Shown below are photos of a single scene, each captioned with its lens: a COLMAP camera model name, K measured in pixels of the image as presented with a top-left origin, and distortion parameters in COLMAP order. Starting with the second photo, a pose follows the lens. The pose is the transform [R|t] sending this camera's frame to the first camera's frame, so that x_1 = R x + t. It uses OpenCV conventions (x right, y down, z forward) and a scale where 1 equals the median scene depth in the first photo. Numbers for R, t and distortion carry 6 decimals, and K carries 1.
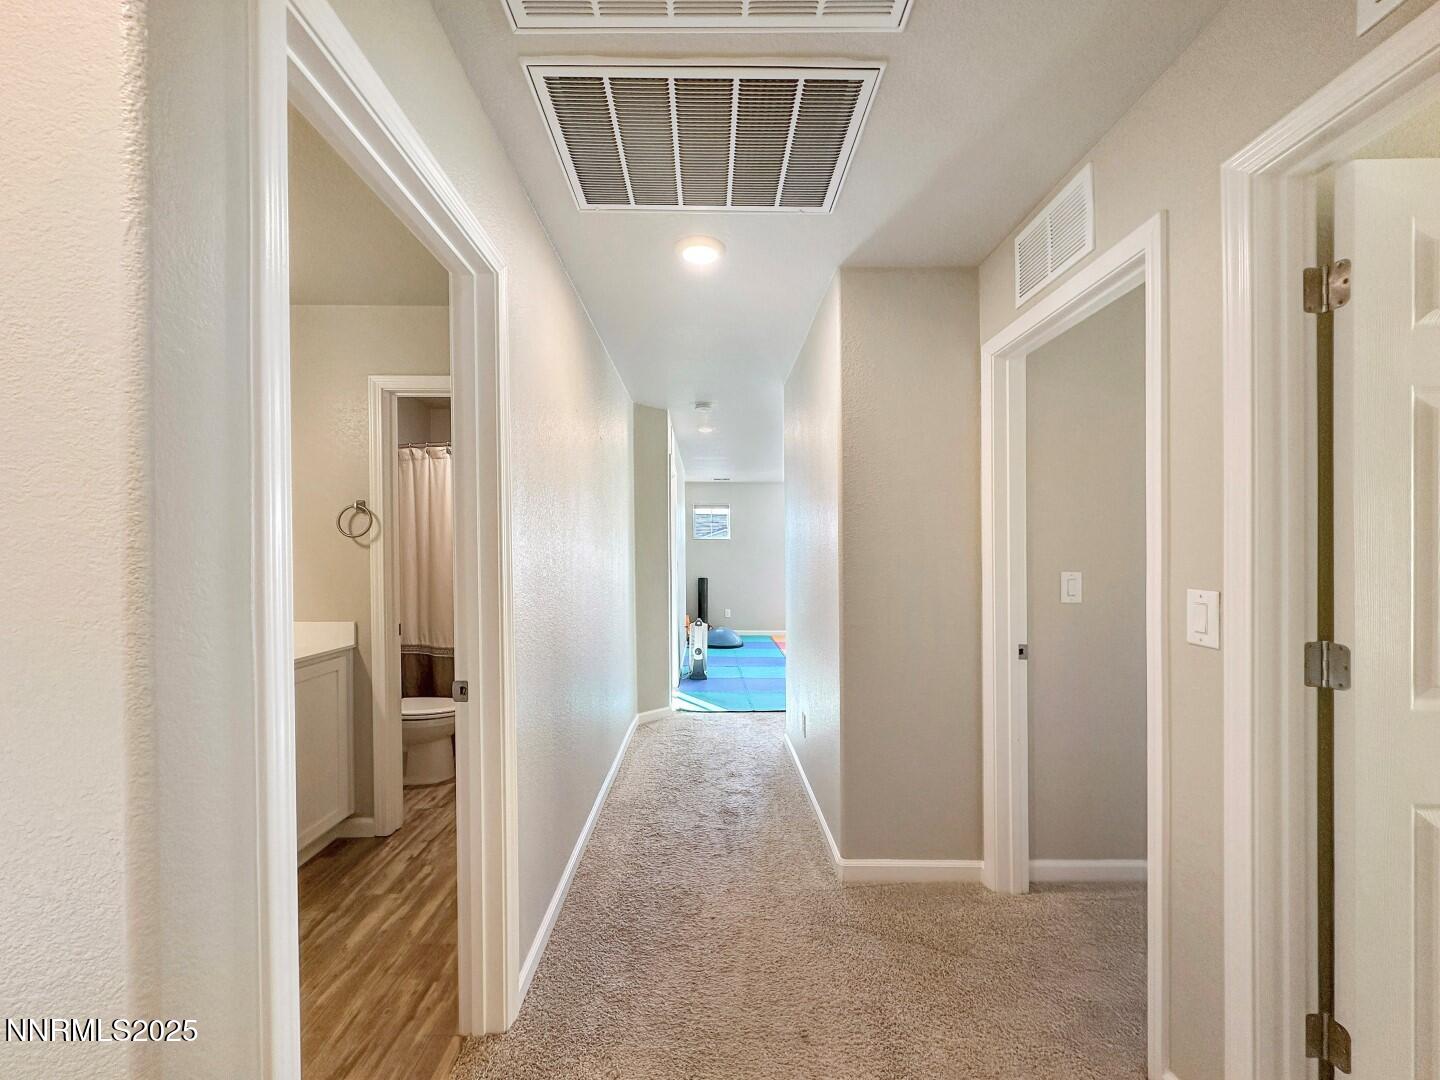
lens RADIAL K [[574.3, 0, 717.8], [0, 574.3, 544.3], [0, 0, 1]] dist [-0.002516, -0.000228]
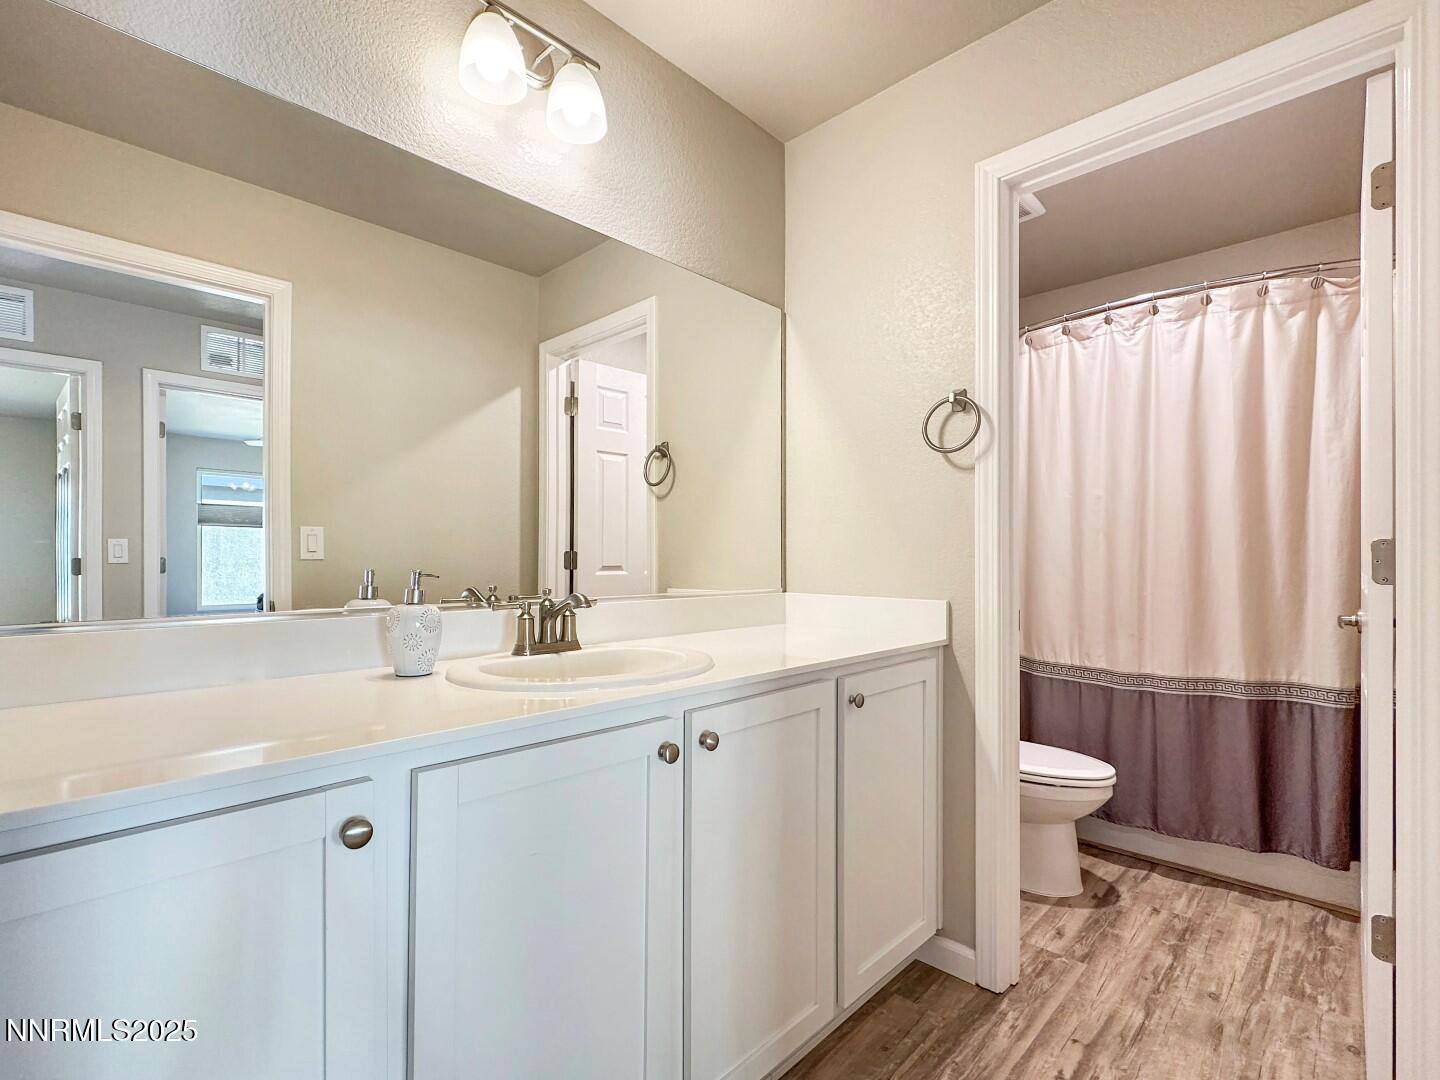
lens RADIAL K [[677.2, 0, 720.0], [0, 677.2, 540.0], [0, 0, 1]] dist [0.001315, 0.000067]
pose [[0.707739, 0.006081, -0.706448, -0.311908], [-0.007451, 0.999972, 0.001143, 0.074852], [0.706435, 0.004455, 0.707764, 0.351713]]
